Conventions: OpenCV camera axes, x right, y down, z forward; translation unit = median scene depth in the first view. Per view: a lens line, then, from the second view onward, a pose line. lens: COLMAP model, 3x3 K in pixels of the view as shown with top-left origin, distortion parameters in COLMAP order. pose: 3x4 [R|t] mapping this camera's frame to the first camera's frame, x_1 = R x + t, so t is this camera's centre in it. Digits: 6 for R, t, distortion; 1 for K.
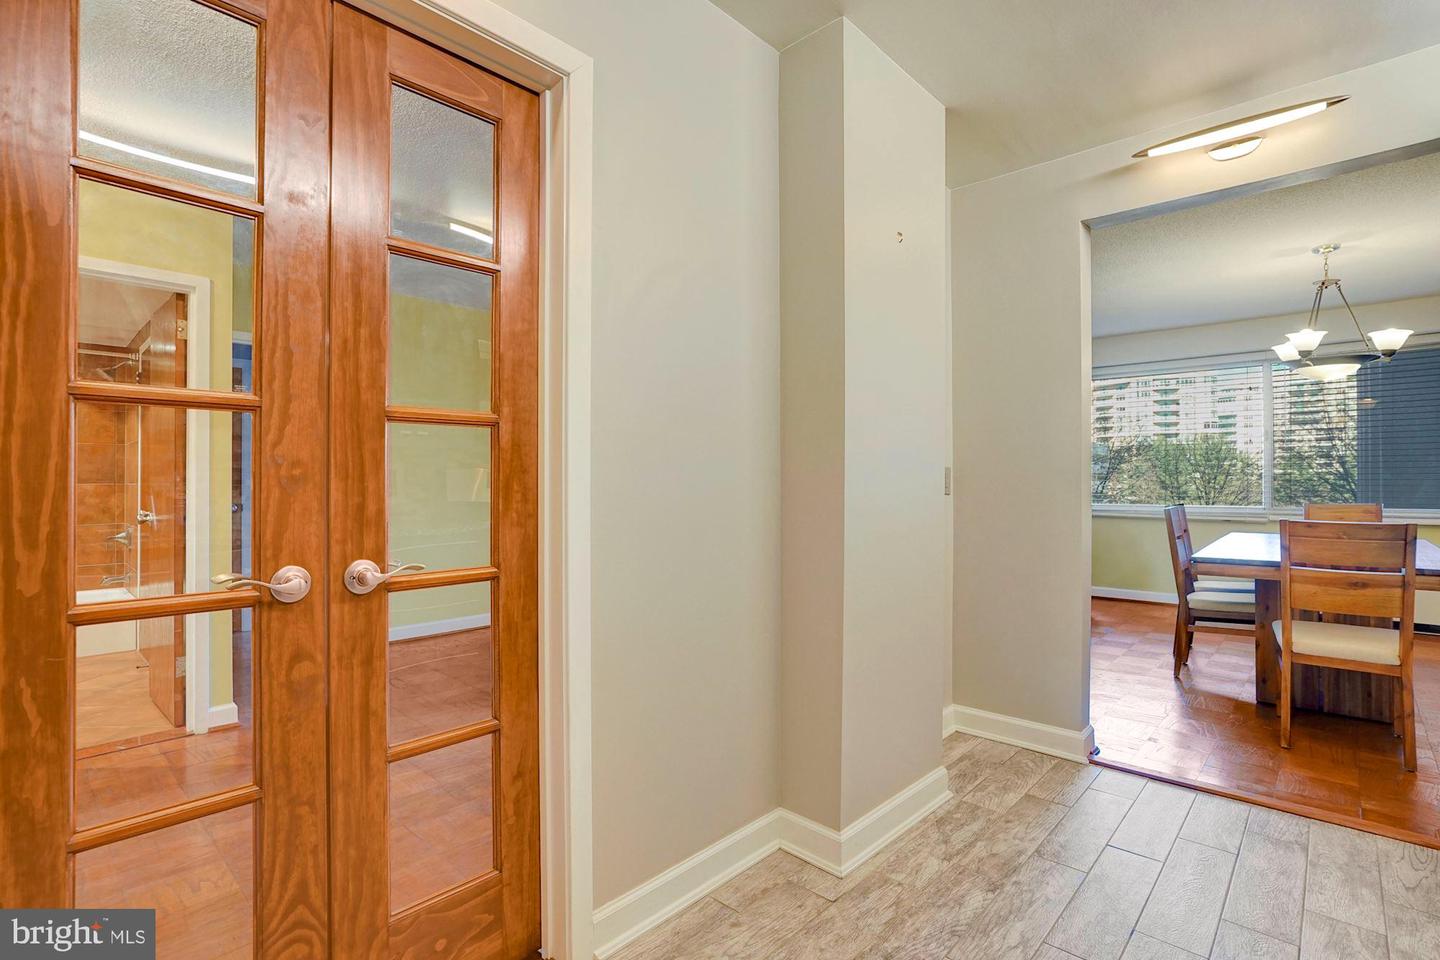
lens RADIAL K [[678.3, 0, 720.0], [0, 678.3, 480.0], [0, 0, 1]] dist [-0.002815, -0.000272]
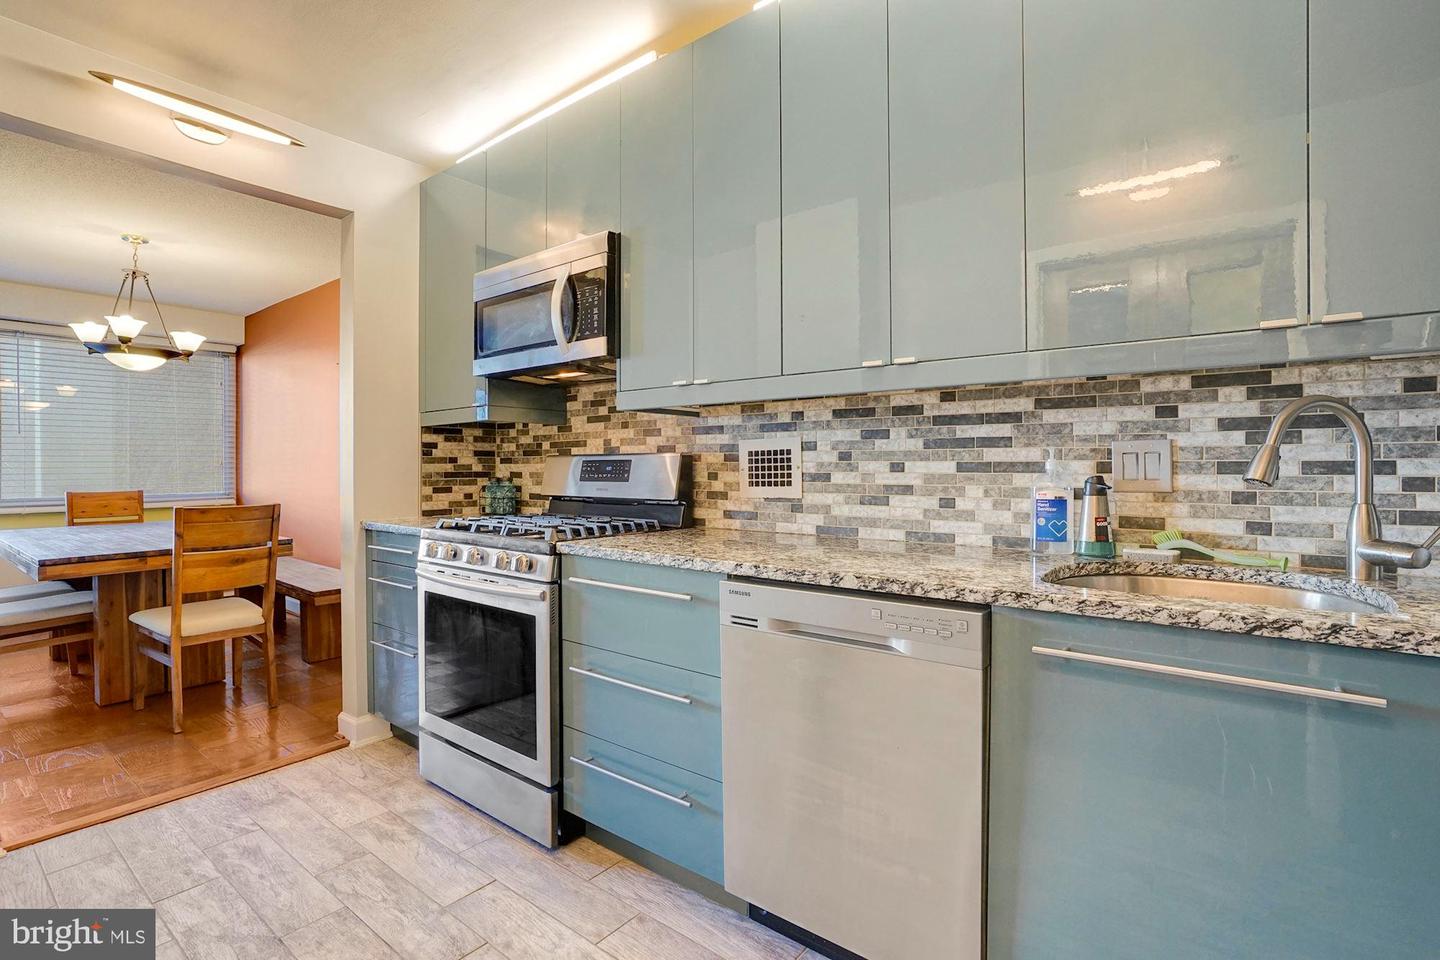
lens RADIAL K [[677.0, 0, 717.3], [0, 677.0, 473.3], [0, 0, 1]] dist [-0.002102, 0.000042]
pose [[-0.062475, -0.008274, 0.998012, -0.226786], [-0.000265, 0.999966, 0.008274, -0.001182], [-0.998046, 0.000253, -0.062475, 0.262891]]
